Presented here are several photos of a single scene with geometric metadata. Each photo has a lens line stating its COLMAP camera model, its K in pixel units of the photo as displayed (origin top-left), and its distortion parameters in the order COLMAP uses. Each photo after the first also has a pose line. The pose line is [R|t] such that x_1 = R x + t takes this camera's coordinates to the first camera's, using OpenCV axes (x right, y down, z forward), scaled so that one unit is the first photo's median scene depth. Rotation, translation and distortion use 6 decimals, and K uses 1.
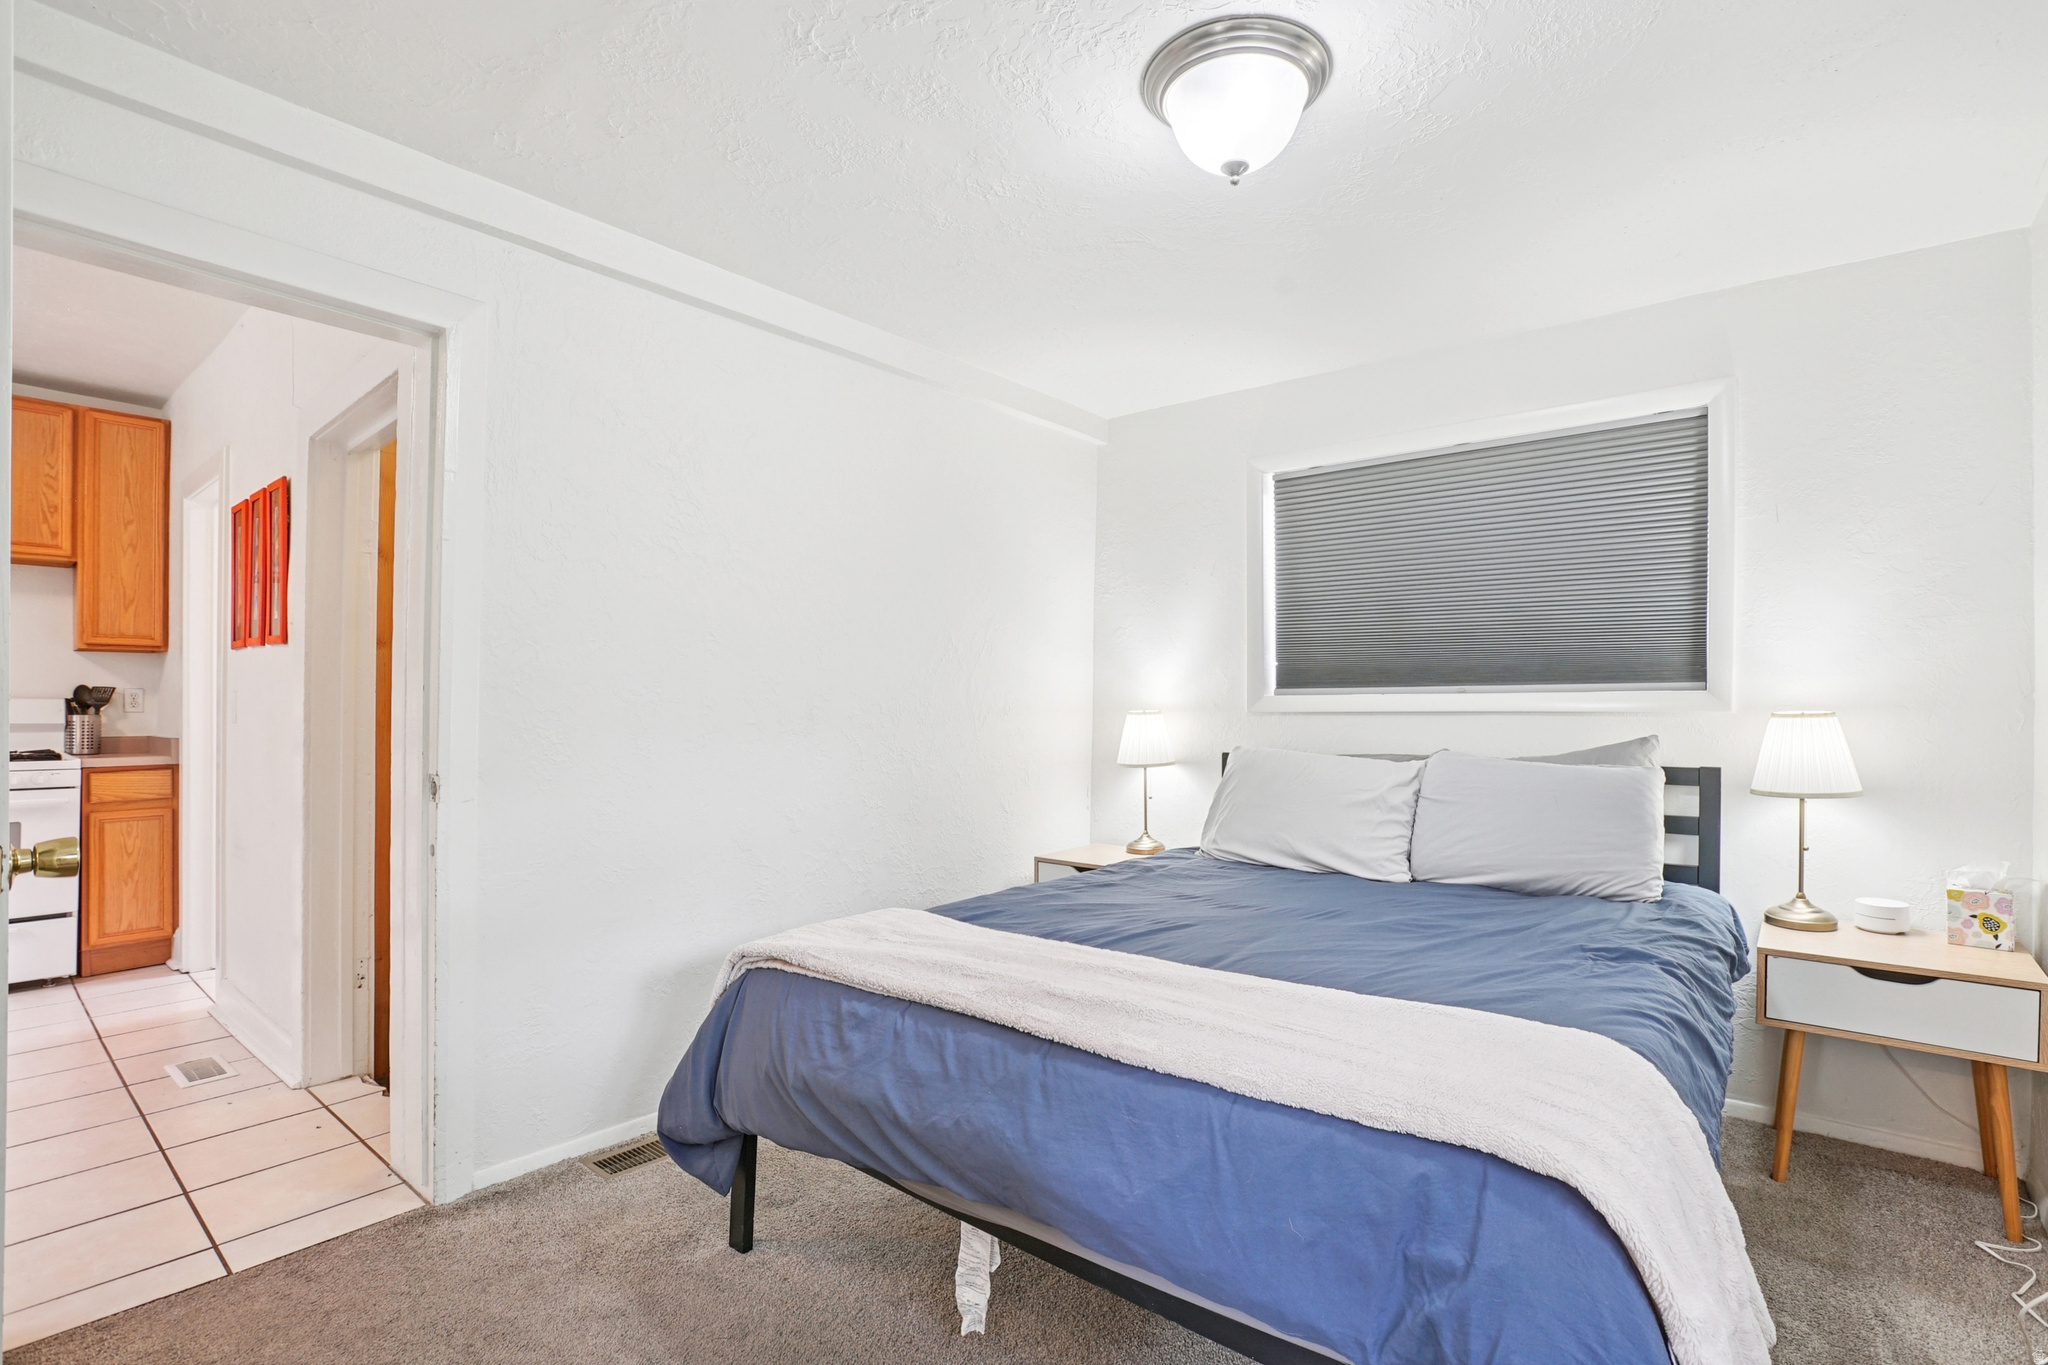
lens RADIAL K [[980.0, 0, 1072.9], [0, 980.0, 686.2], [0, 0, 1]] dist [0.001541, 0.000652]
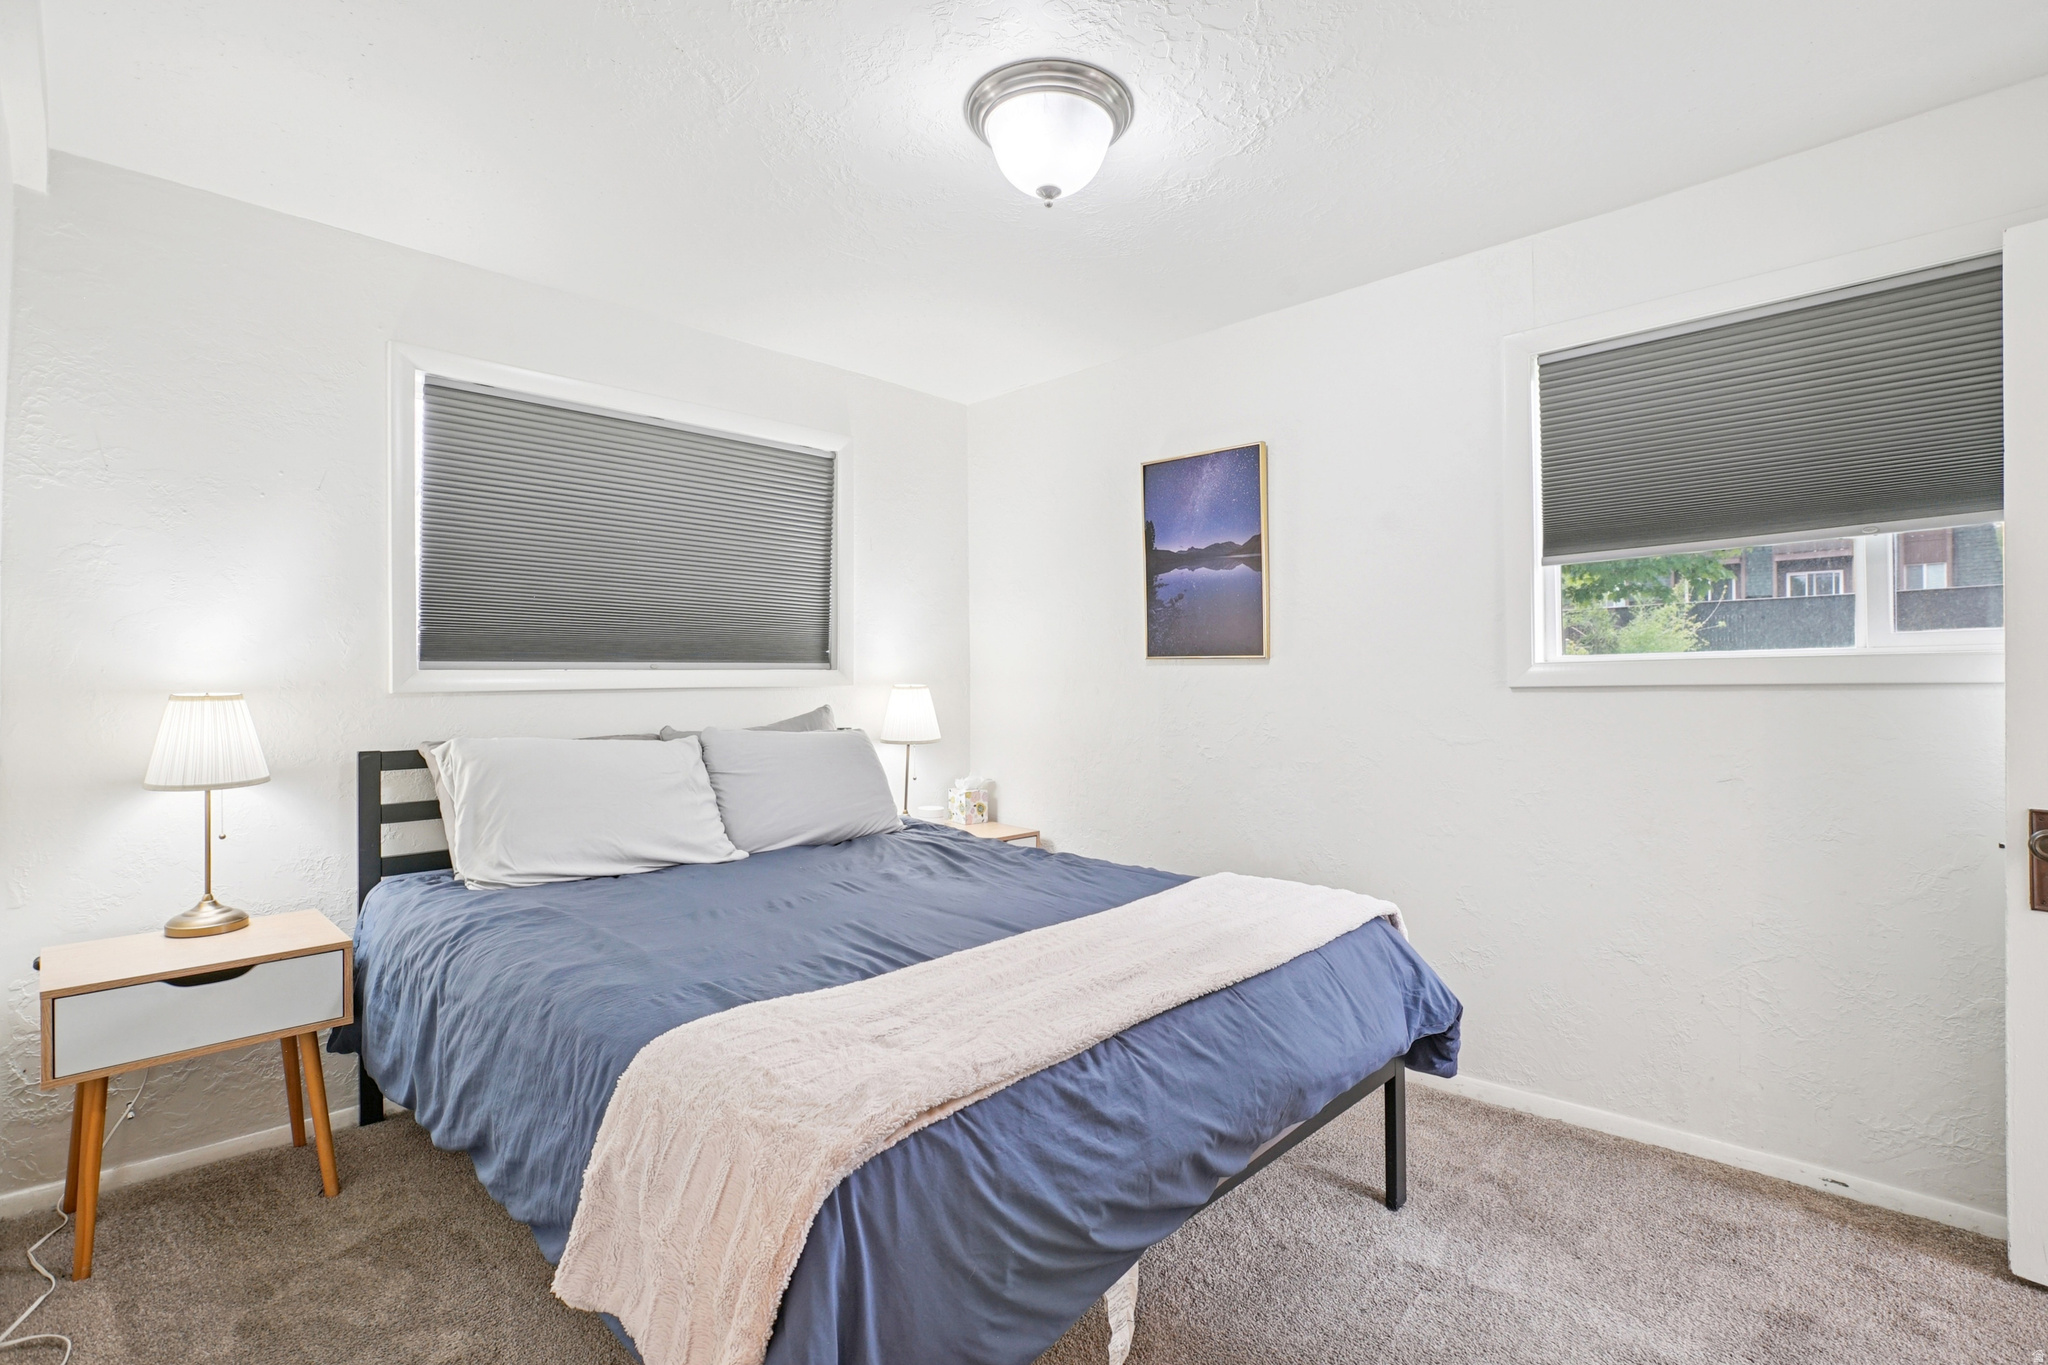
lens RADIAL K [[944.6, 0, 1026.3], [0, 944.6, 690.7], [0, 0, 1]] dist [-0.034273, 0.000660]
pose [[0.127949, -0.008560, 0.991744, -0.553016], [-0.012881, 0.999864, 0.010292, 0.014779], [-0.991697, -0.014091, 0.127821, 0.571188]]
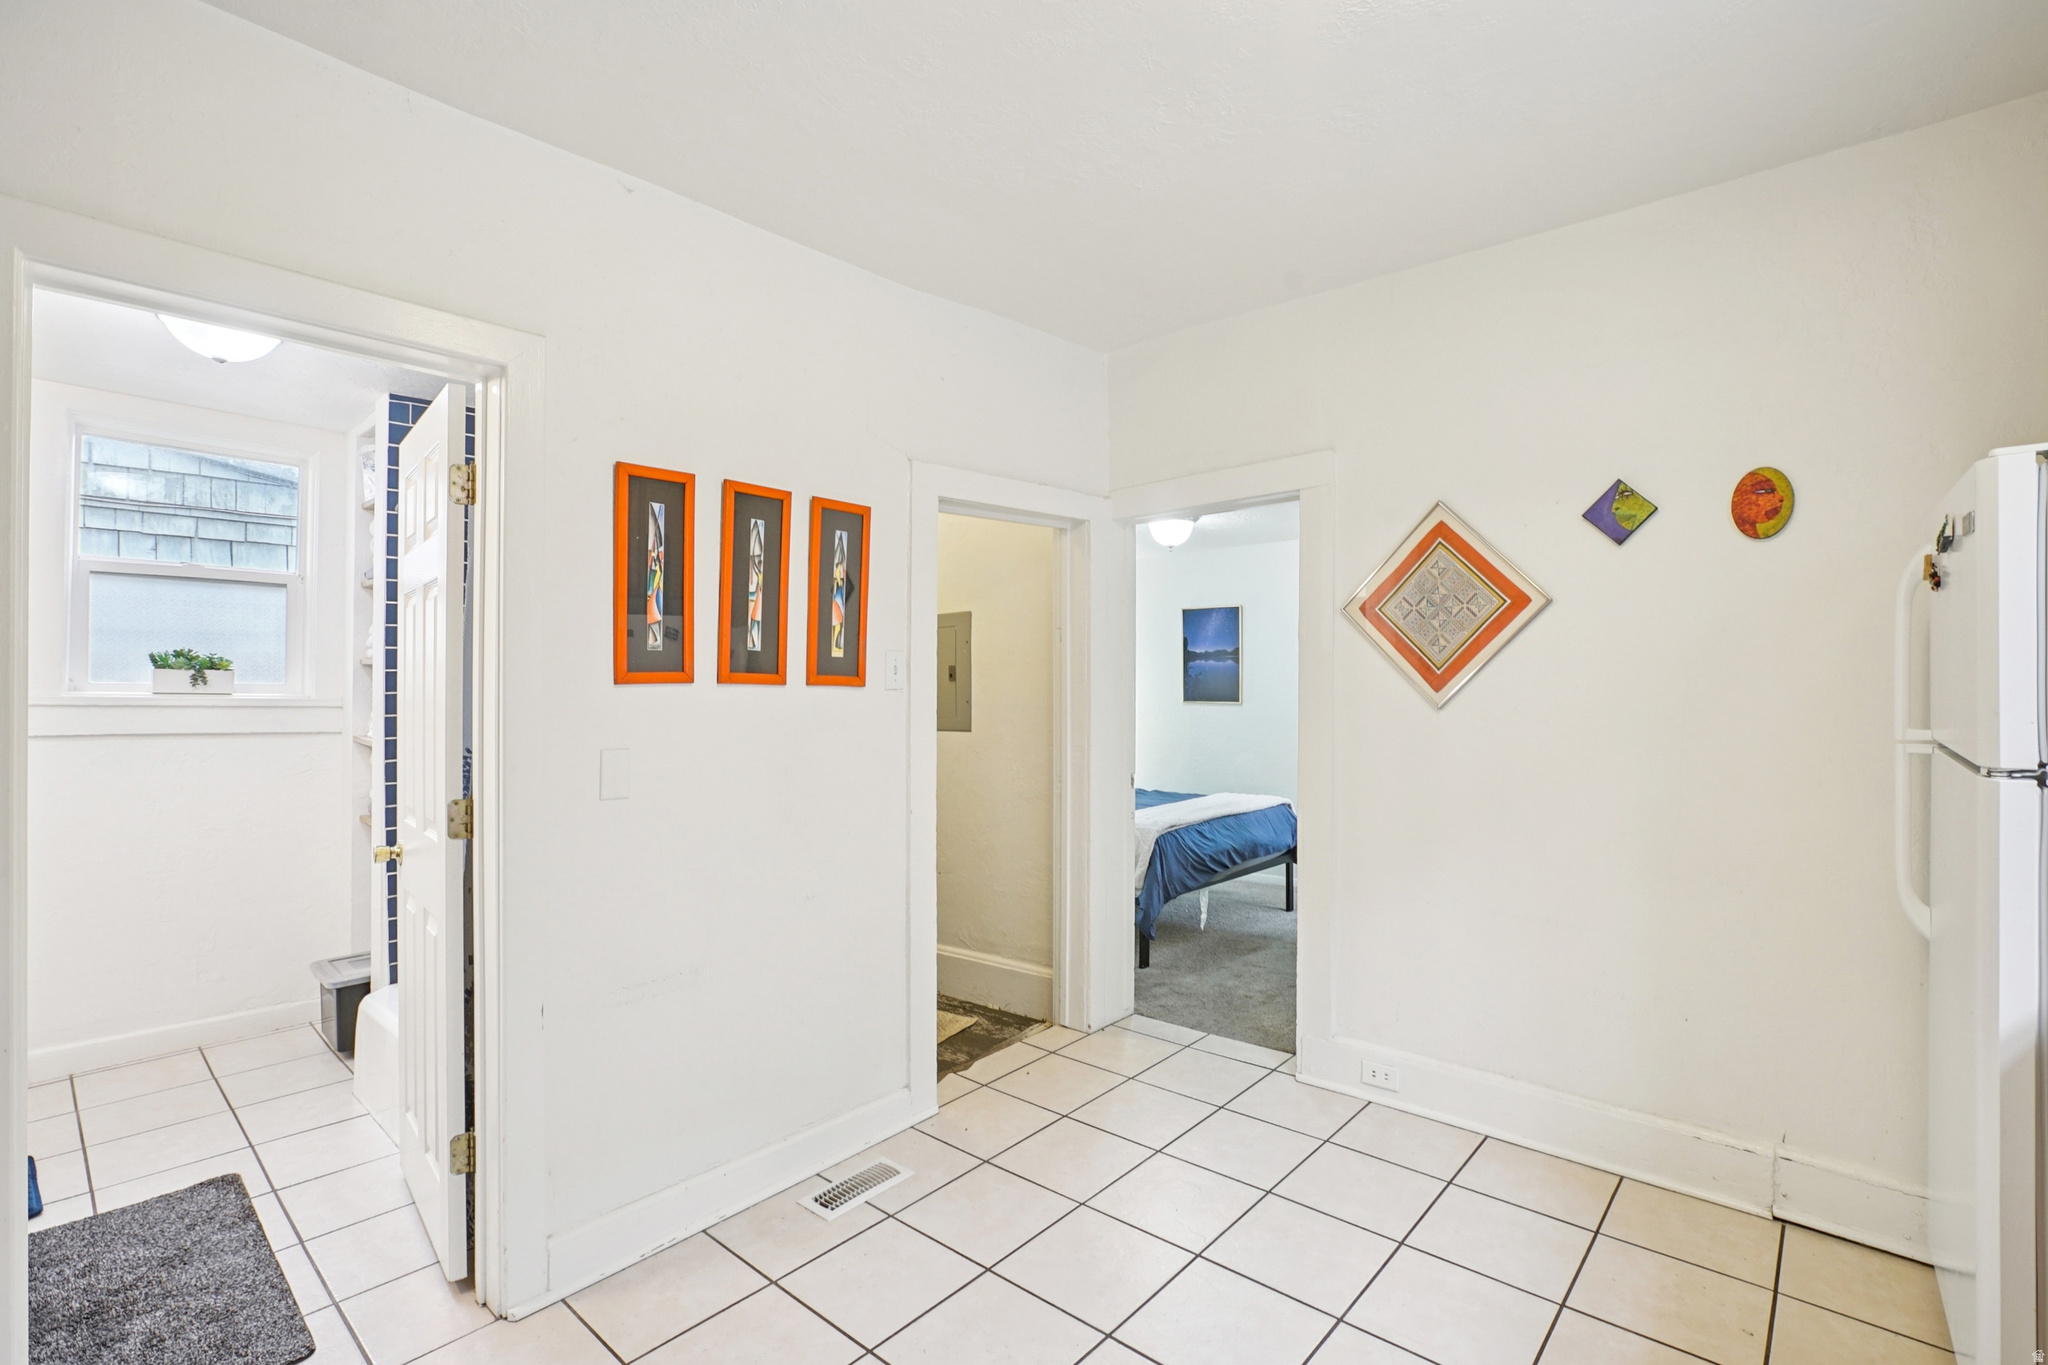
lens RADIAL K [[927.8, 0, 1024.0], [0, 927.8, 682.5], [0, 0, 1]] dist [0.001185, 0.000245]
pose [[0.092376, 0.001620, 0.995723, -1.845903], [-0.020294, 0.999794, 0.000256, -0.060891], [-0.995517, -0.020231, 0.092390, 0.770325]]
